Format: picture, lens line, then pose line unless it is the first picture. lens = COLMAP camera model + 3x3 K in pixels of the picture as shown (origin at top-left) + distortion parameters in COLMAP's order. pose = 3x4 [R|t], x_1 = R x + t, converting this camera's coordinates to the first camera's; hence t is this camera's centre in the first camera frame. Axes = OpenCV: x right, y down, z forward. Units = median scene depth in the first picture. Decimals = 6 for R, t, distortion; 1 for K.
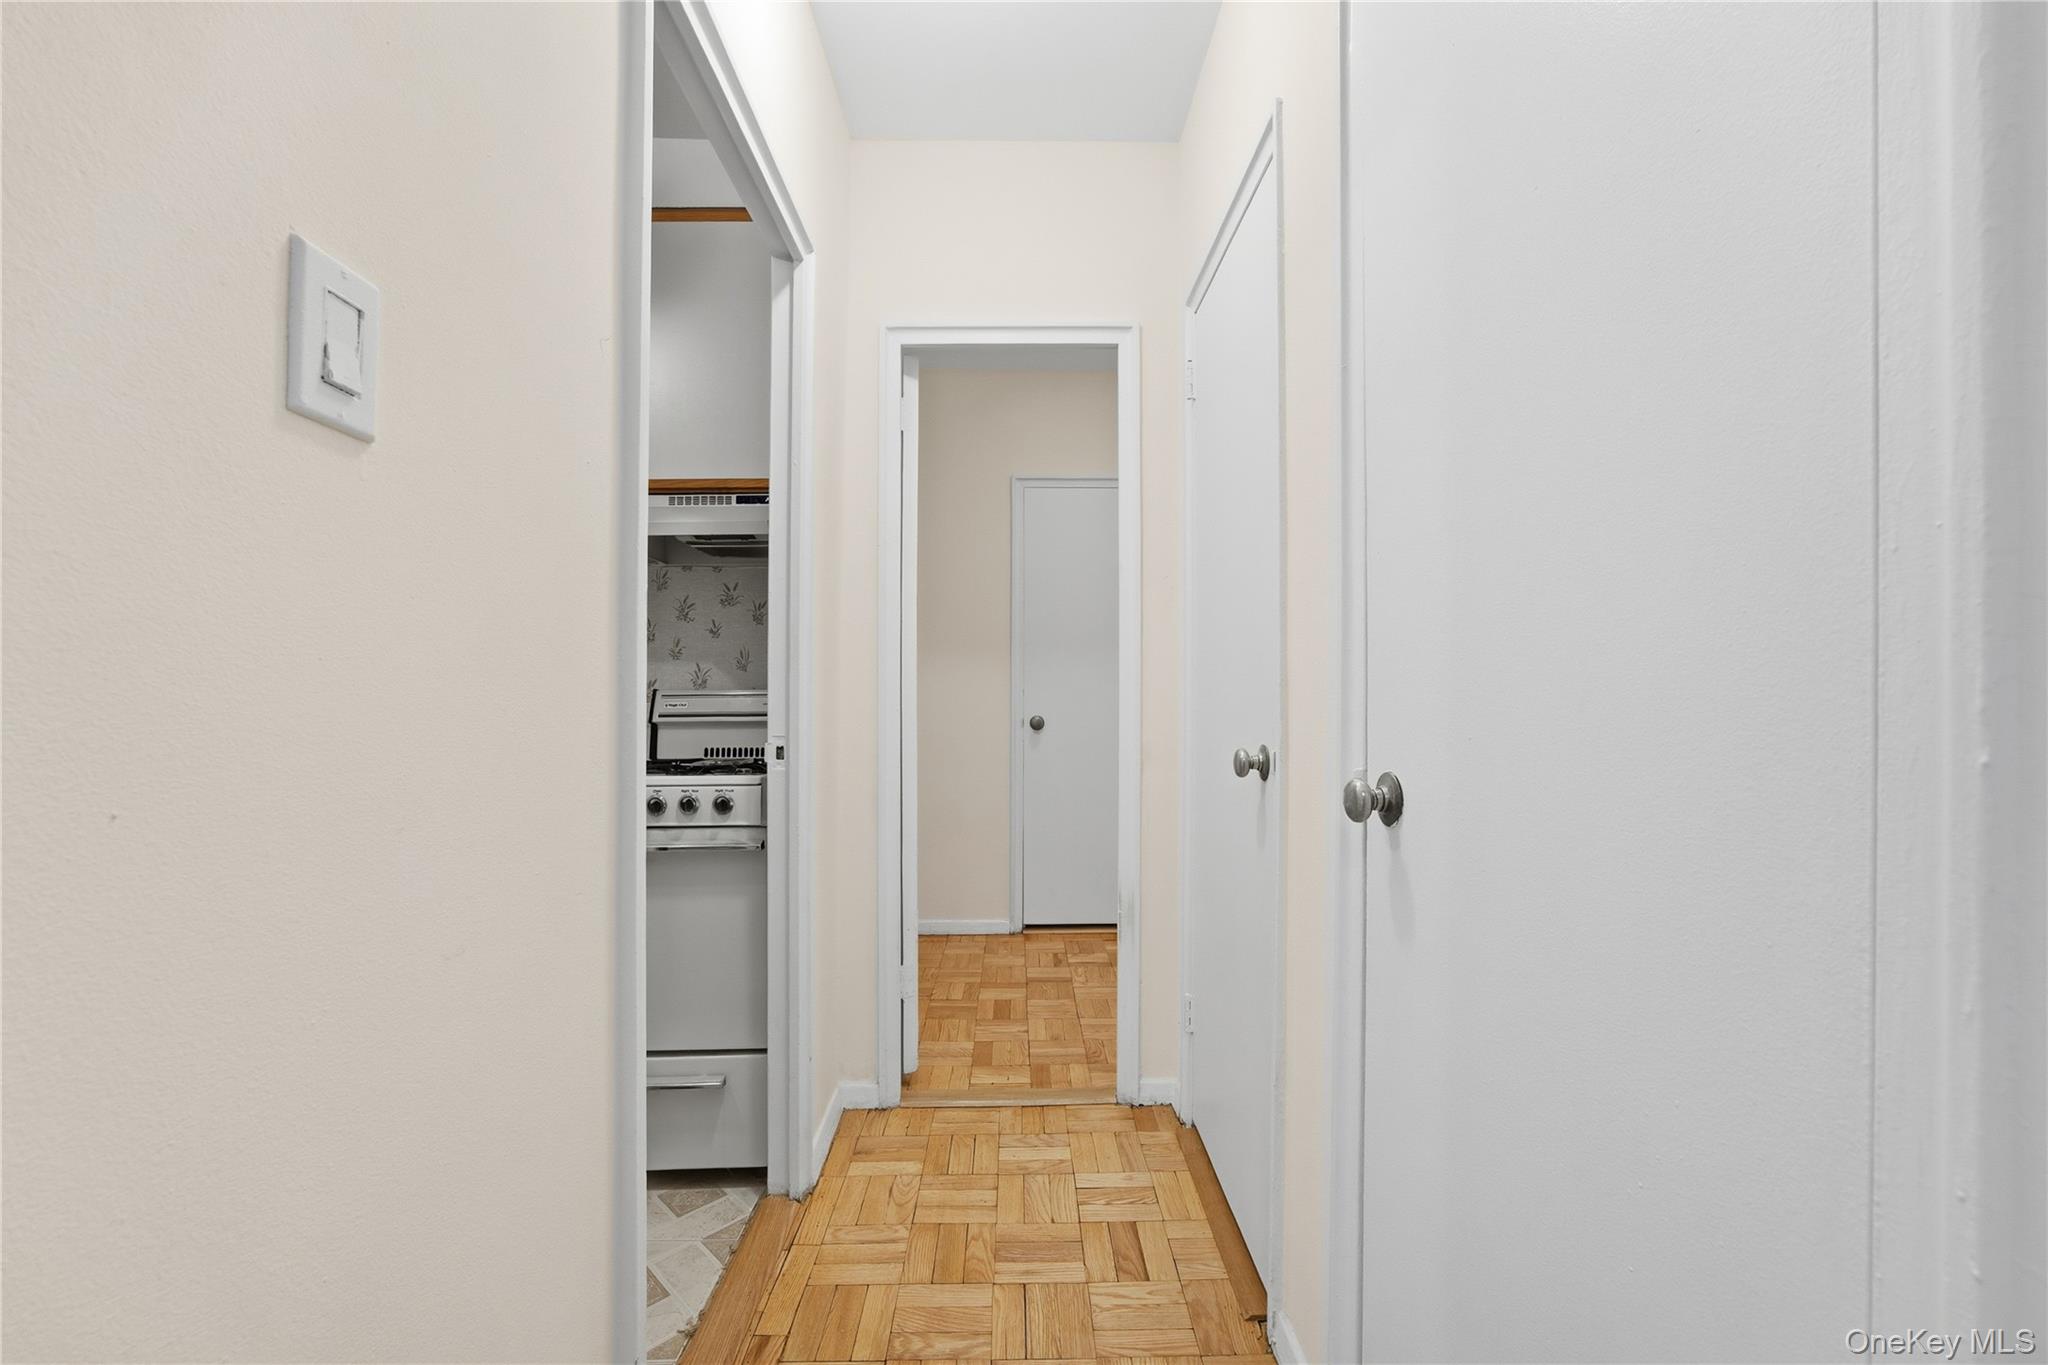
lens RADIAL K [[808.3, 0, 1022.2], [0, 808.3, 683.5], [0, 0, 1]] dist [-0.022801, 0.009671]
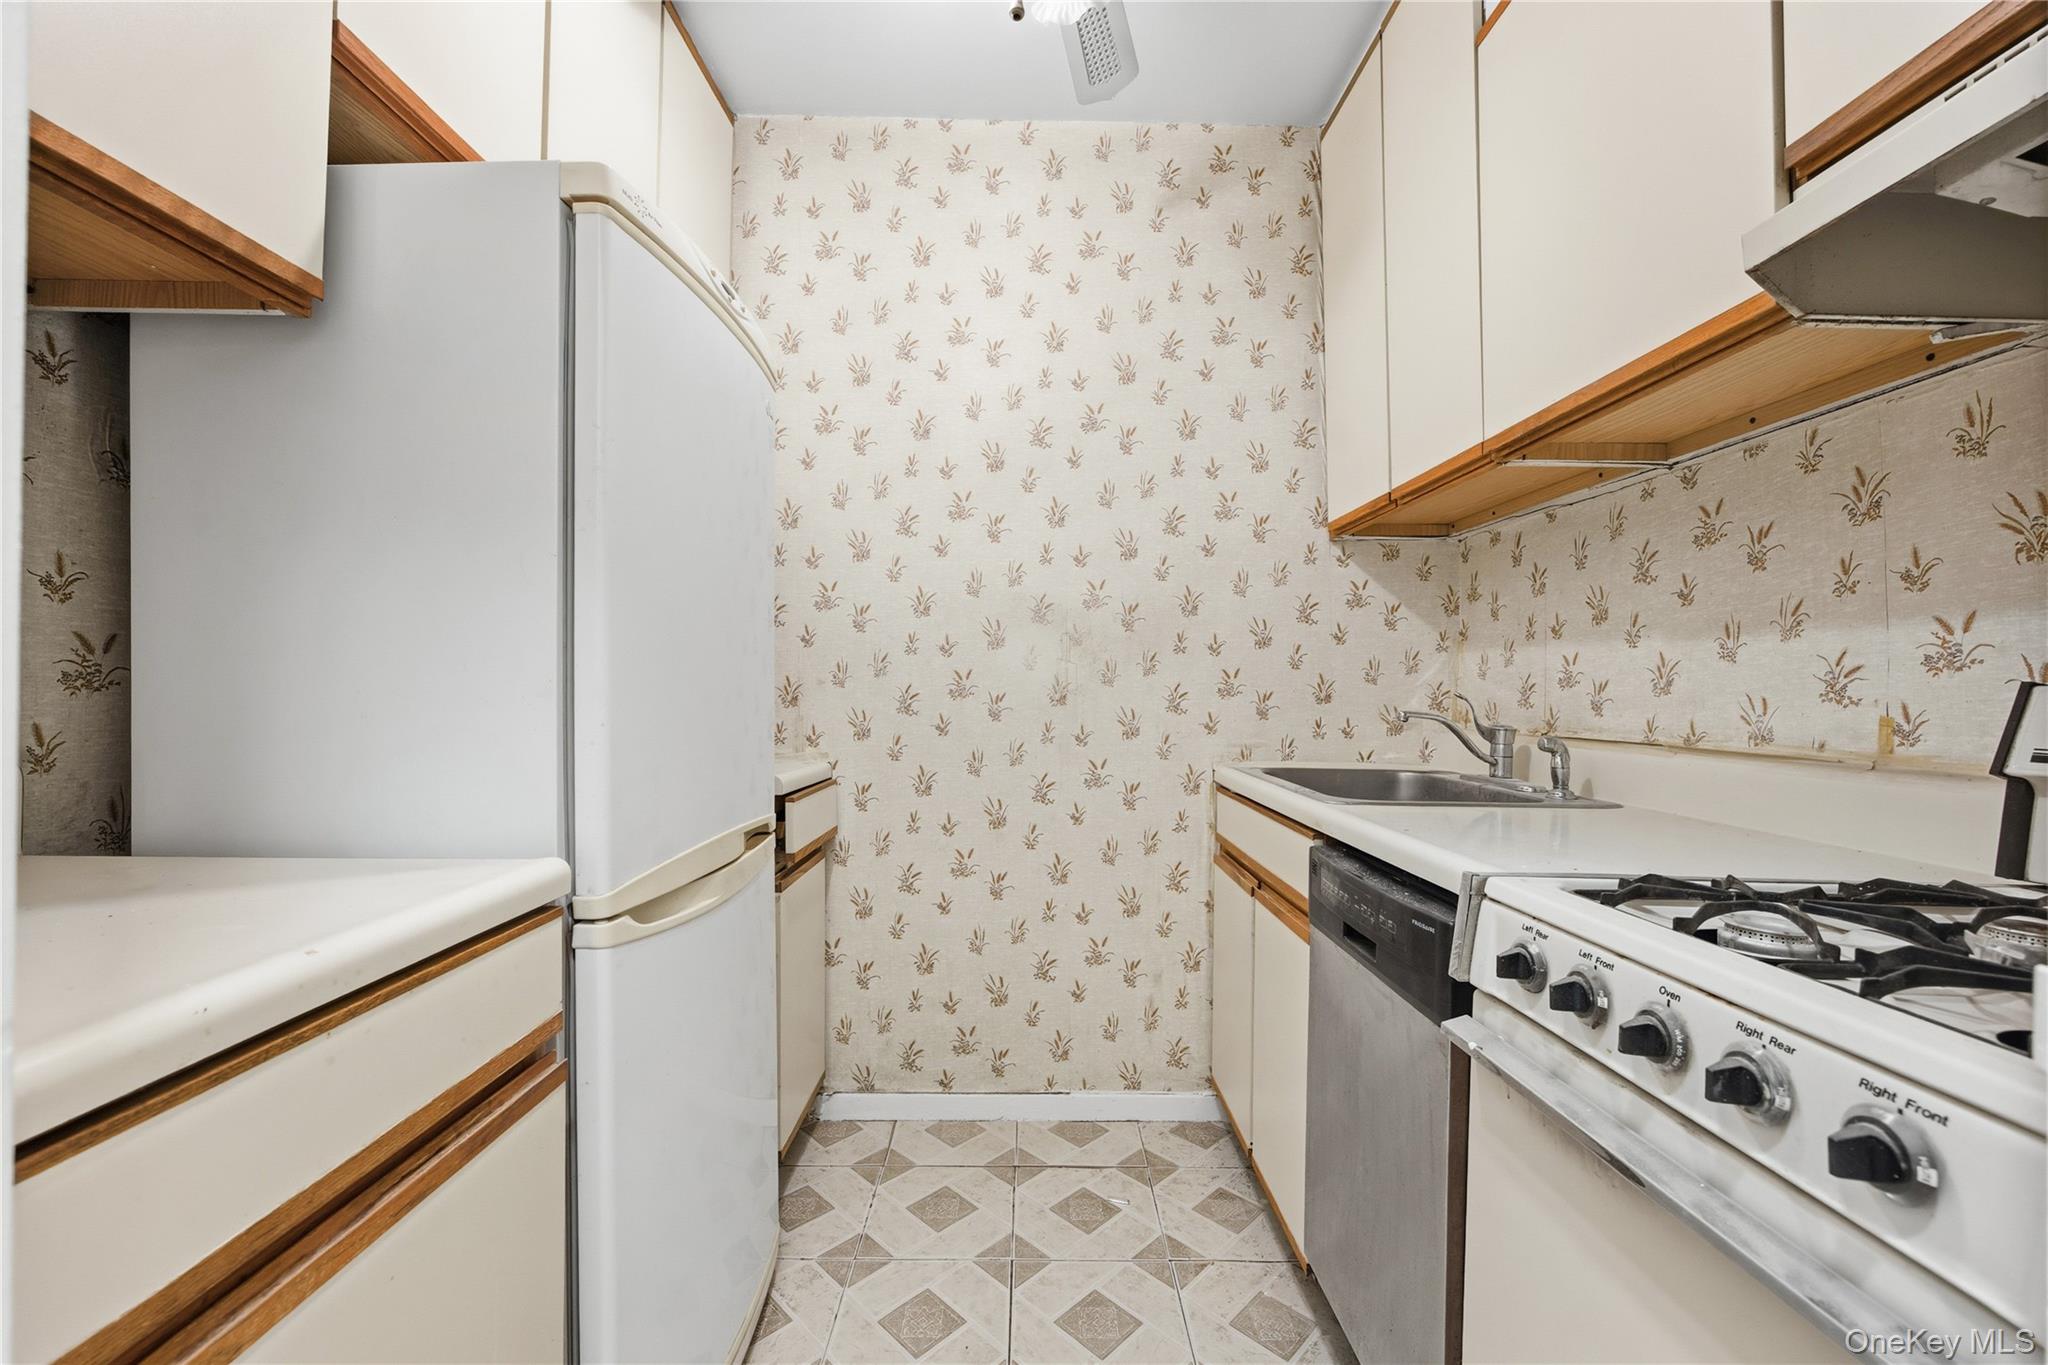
lens RADIAL K [[808.3, 0, 1053.8], [0, 808.3, 687.4], [0, 0, 1]] dist [-0.022801, 0.009671]
pose [[0.003636, 0.000503, -0.999993, -0.103389], [-0.002783, 0.999996, 0.000493, 0.010656], [0.999990, 0.002782, 0.003638, 0.573239]]
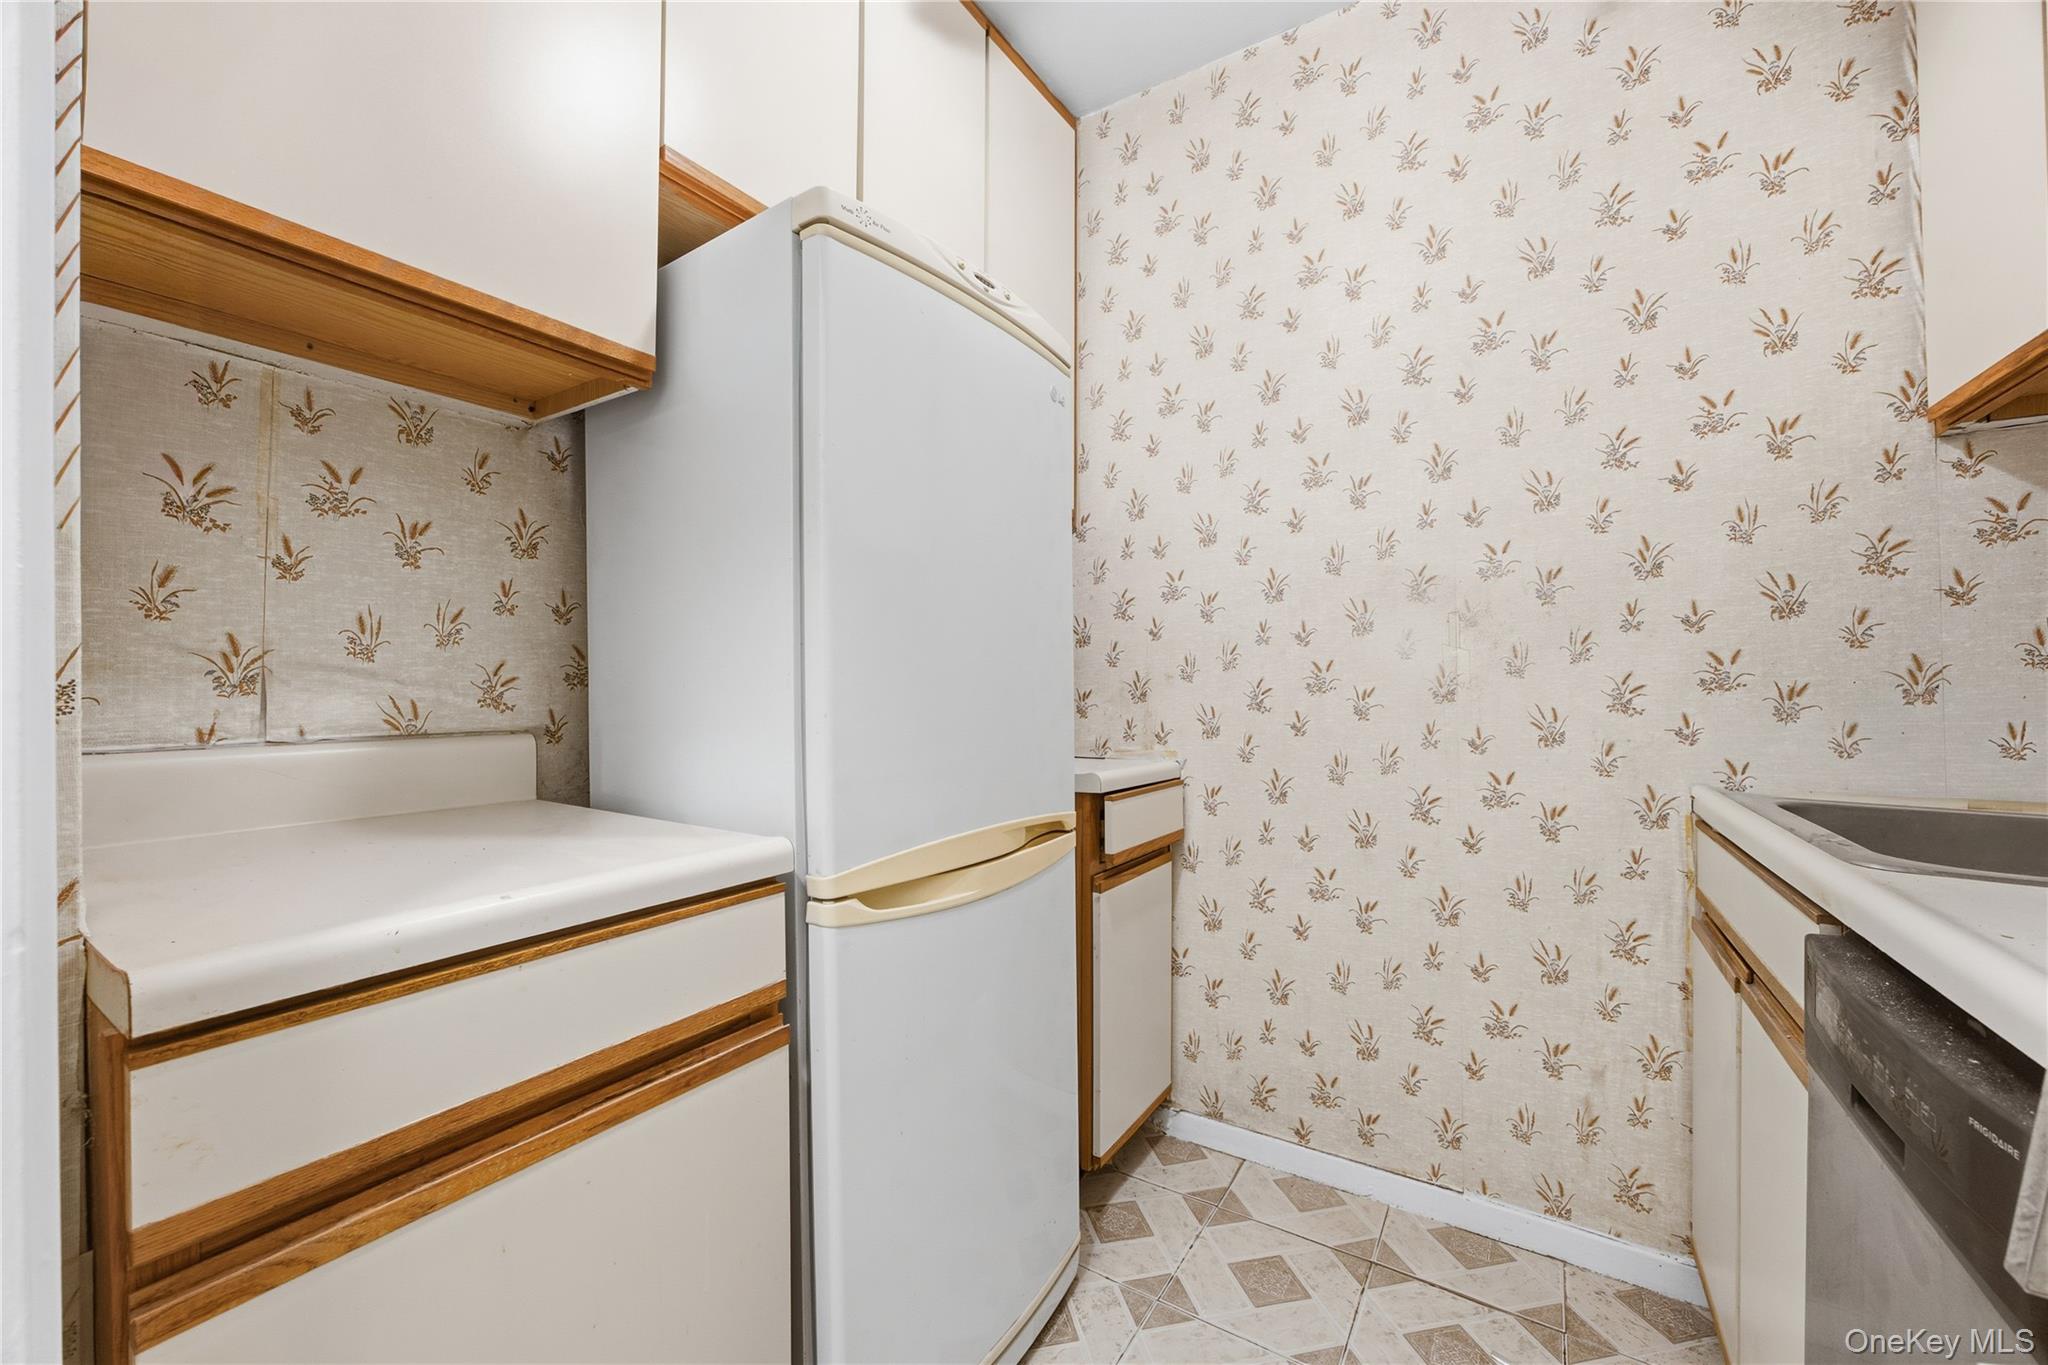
lens RADIAL K [[808.3, 0, 1042.2], [0, 808.3, 686.7], [0, 0, 1]] dist [-0.022801, 0.009671]
pose [[-0.550954, 0.003385, -0.834529, -0.204147], [0.003963, 0.999991, 0.001440, 0.014378], [0.834526, -0.002514, -0.550963, 0.671600]]
